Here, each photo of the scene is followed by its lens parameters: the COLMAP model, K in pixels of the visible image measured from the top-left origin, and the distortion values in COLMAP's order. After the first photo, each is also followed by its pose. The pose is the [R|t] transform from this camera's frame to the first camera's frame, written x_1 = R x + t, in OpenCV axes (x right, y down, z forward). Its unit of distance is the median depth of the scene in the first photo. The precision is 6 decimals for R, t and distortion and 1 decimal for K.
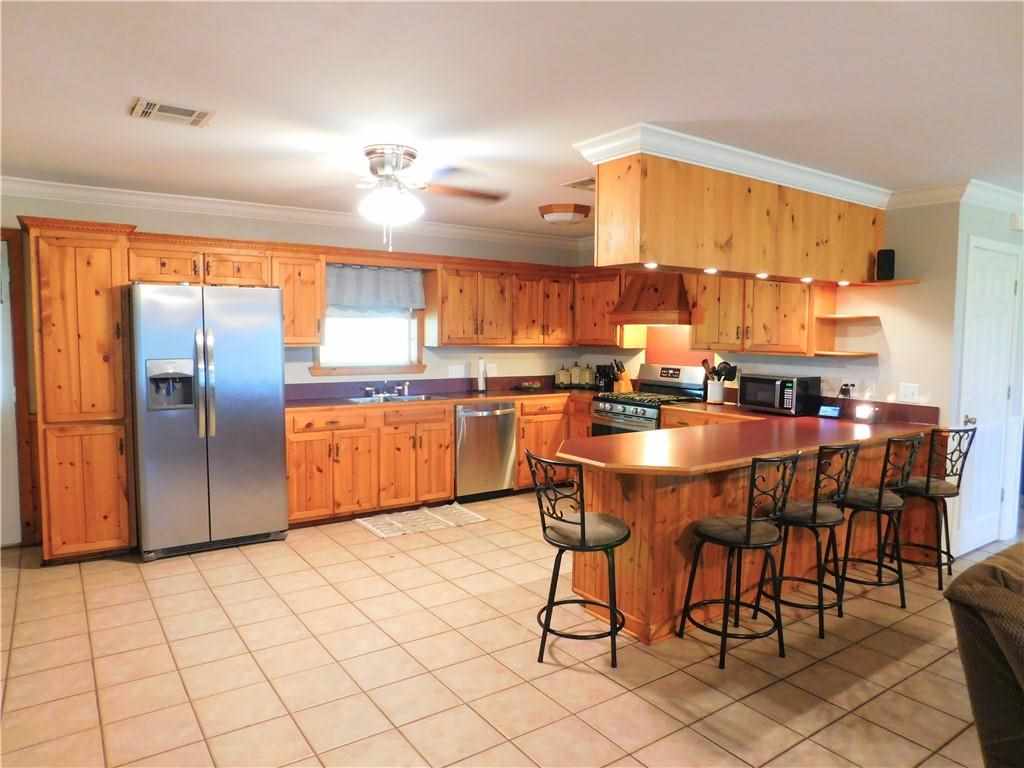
lens RADIAL K [[678.4, 0, 512.0], [0, 678.4, 384.0], [0, 0, 1]] dist [-0.073613, 0.061731]
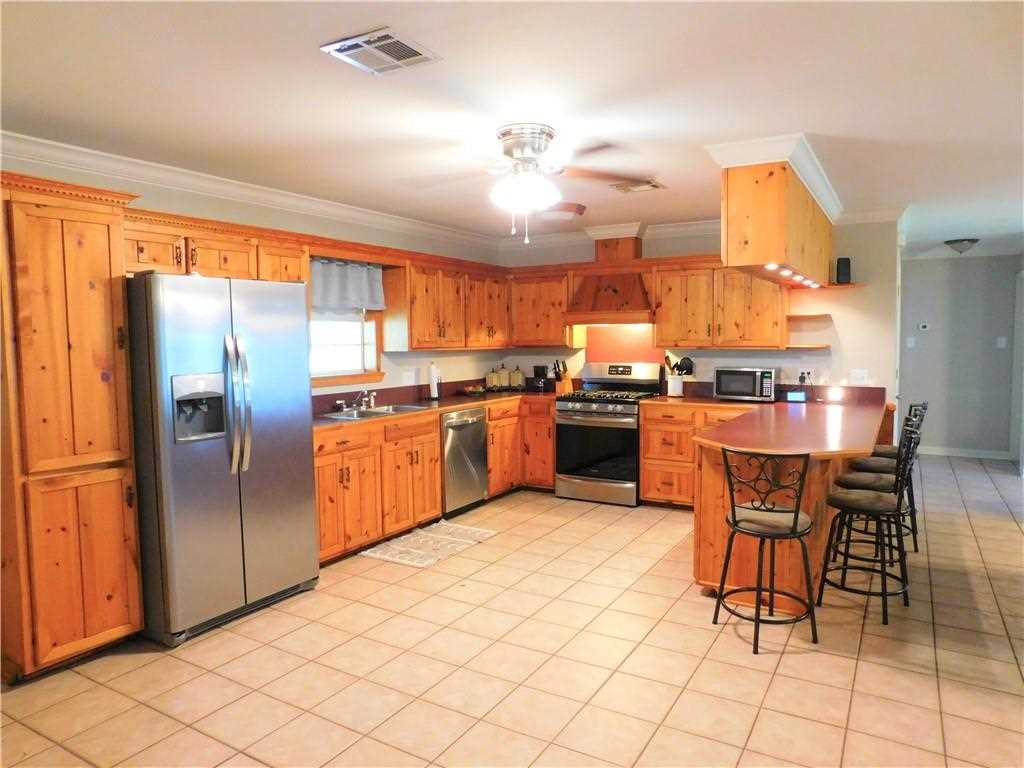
lens RADIAL K [[678.4, 0, 512.0], [0, 678.4, 384.0], [0, 0, 1]] dist [-0.073613, 0.061731]
pose [[0.911424, -0.047392, 0.408729, -0.397593], [0.050308, 0.998727, 0.003618, -0.008652], [-0.408381, 0.017265, 0.912648, 0.129361]]
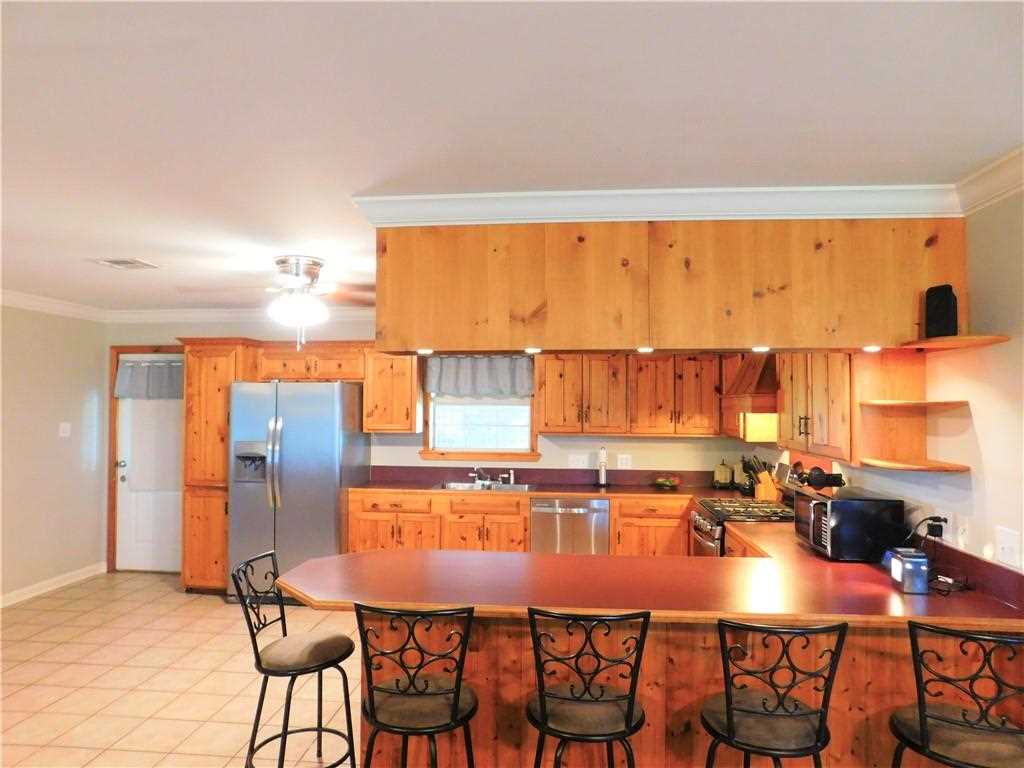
lens RADIAL K [[678.4, 0, 512.0], [0, 678.4, 384.0], [0, 0, 1]] dist [-0.073613, 0.061731]
pose [[0.762667, -0.025107, -0.646304, 0.539564], [-0.047099, 0.994438, -0.094210, -0.039132], [0.645075, 0.102291, 0.757242, 0.281457]]
